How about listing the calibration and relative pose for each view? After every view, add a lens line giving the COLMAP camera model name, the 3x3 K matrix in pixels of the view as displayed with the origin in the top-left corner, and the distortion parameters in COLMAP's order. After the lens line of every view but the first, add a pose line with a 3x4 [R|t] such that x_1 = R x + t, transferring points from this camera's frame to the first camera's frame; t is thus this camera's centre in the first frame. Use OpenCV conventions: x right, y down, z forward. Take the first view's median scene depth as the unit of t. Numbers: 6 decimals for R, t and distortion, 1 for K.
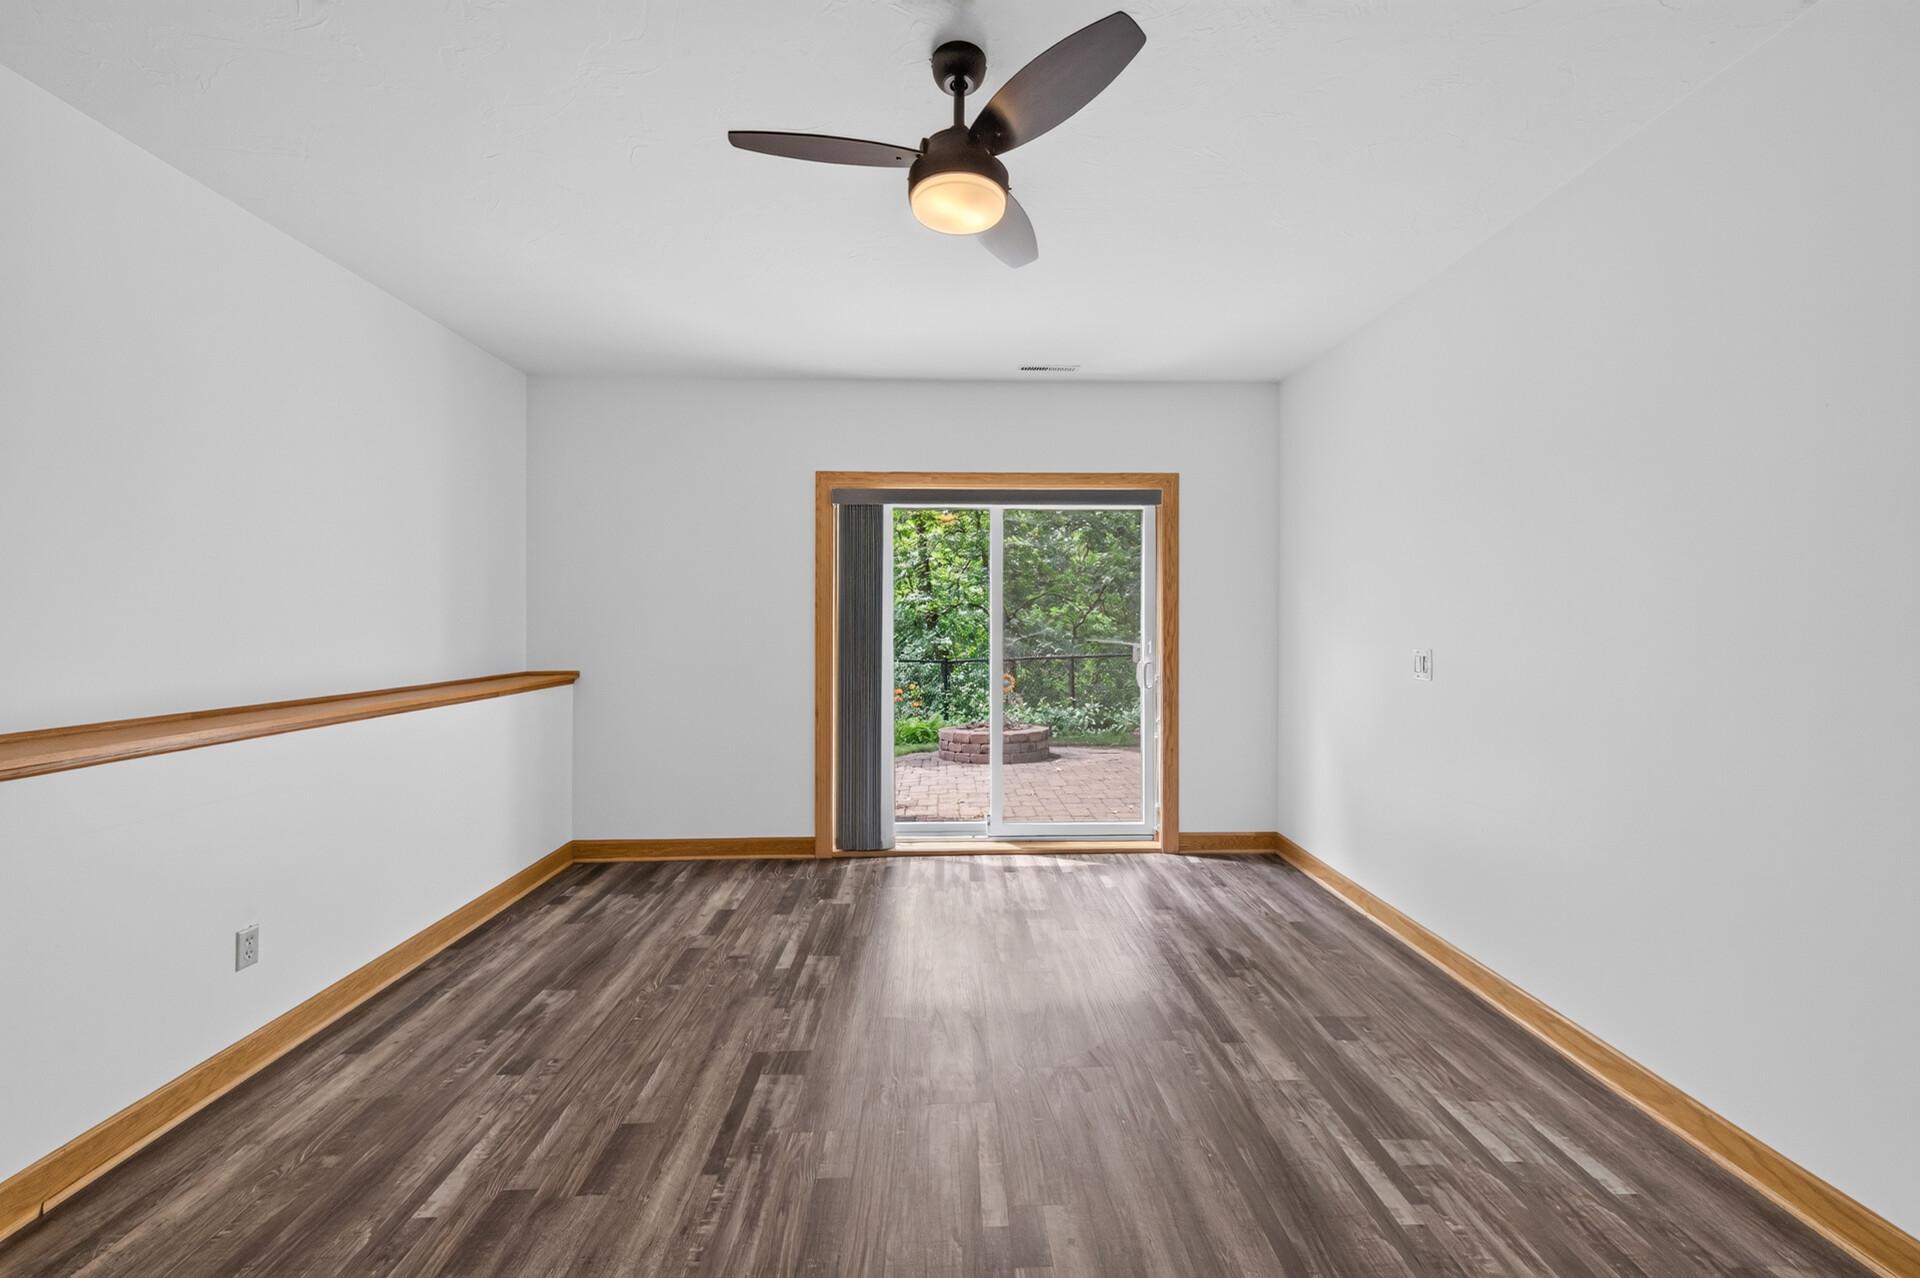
lens RADIAL K [[818.0, 0, 956.9], [0, 818.0, 620.8], [0, 0, 1]] dist [0.003160, 0.000431]
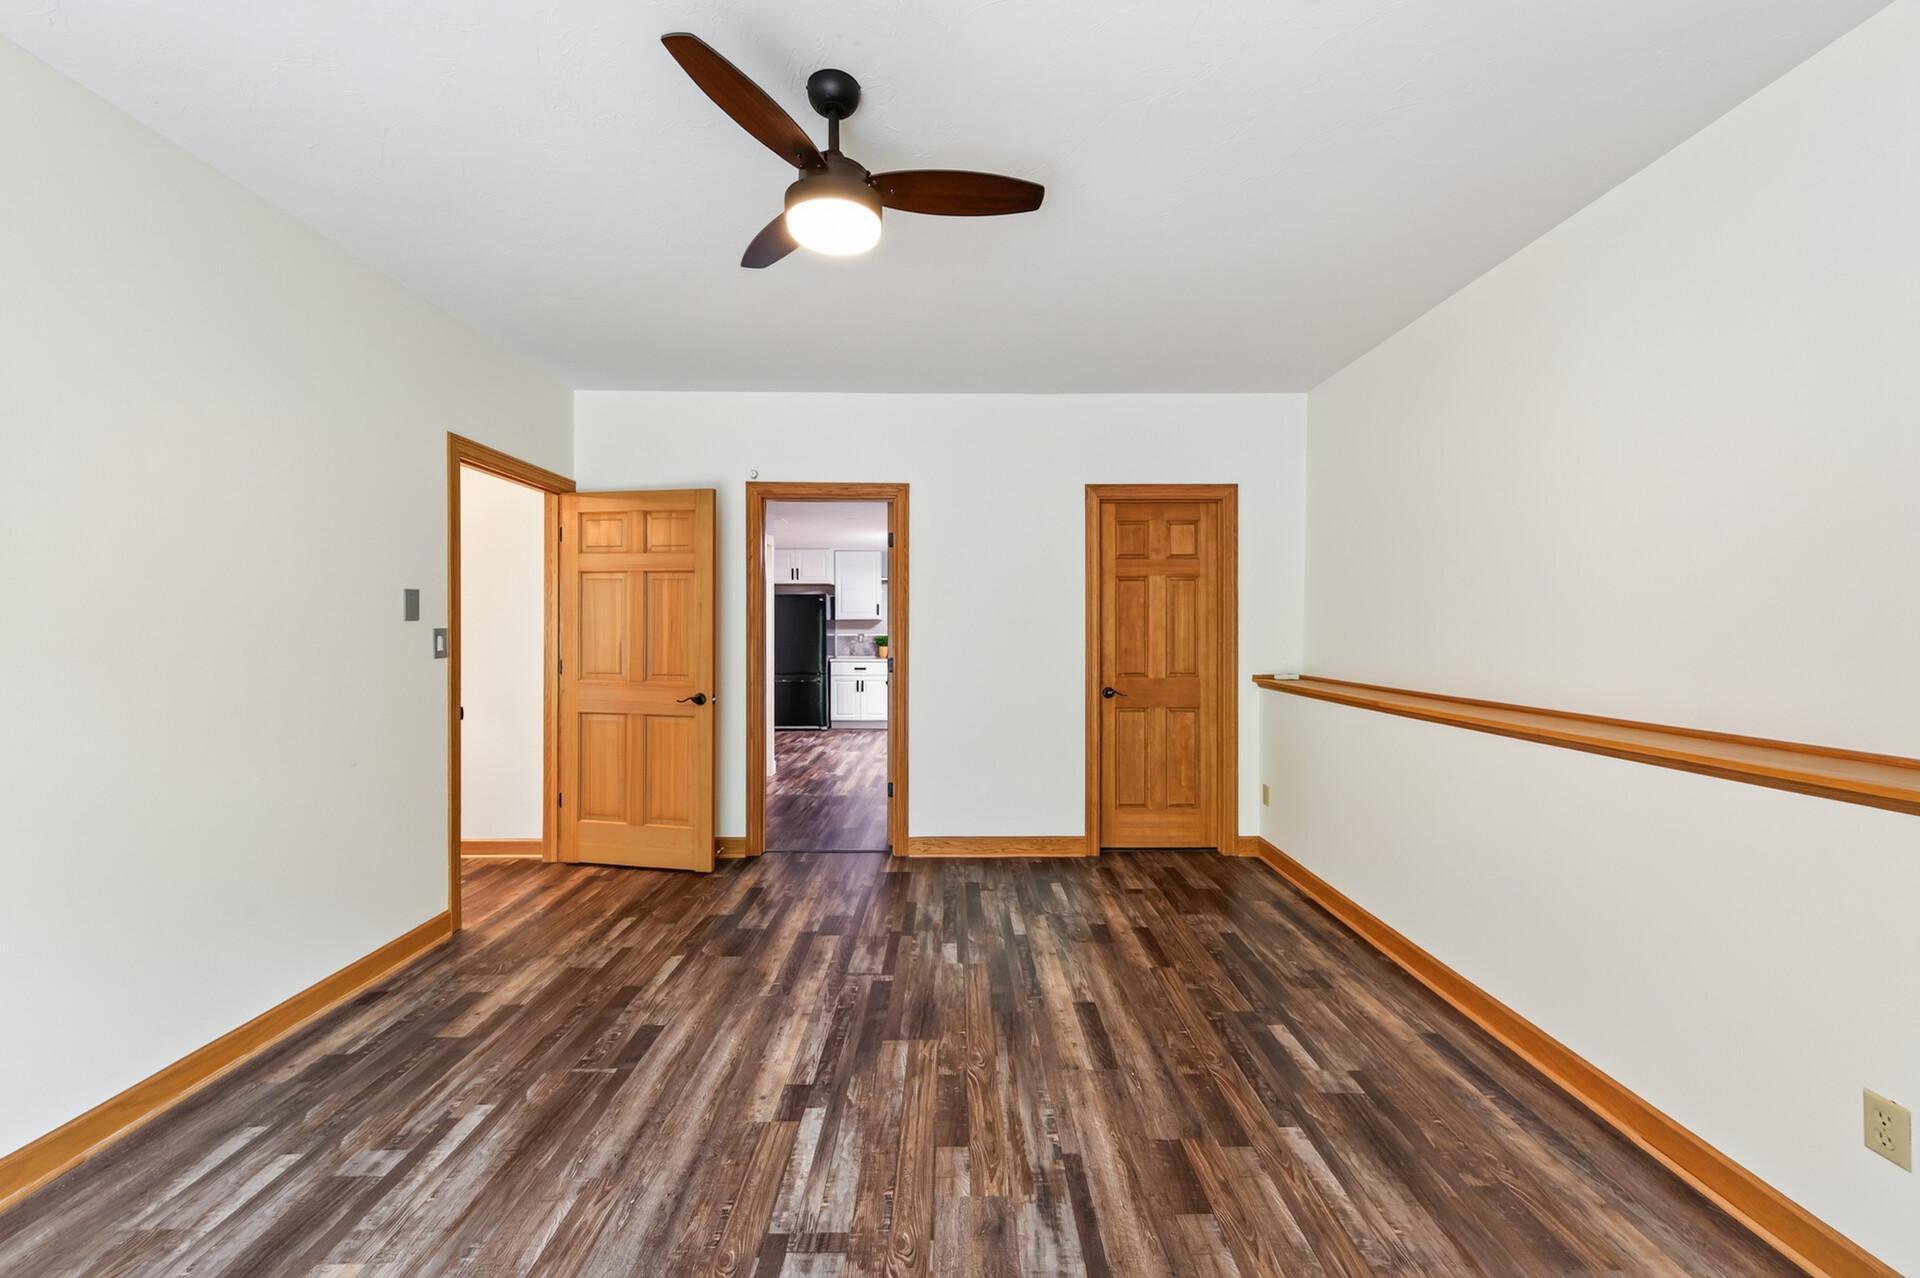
lens RADIAL K [[818.0, 0, 956.9], [0, 818.0, 620.8], [0, 0, 1]] dist [0.003160, 0.000431]
pose [[-0.999915, -0.001291, 0.012959, -0.163830], [-0.001422, 0.999948, -0.010119, 0.002470], [-0.012945, -0.010136, -0.999865, 2.018787]]
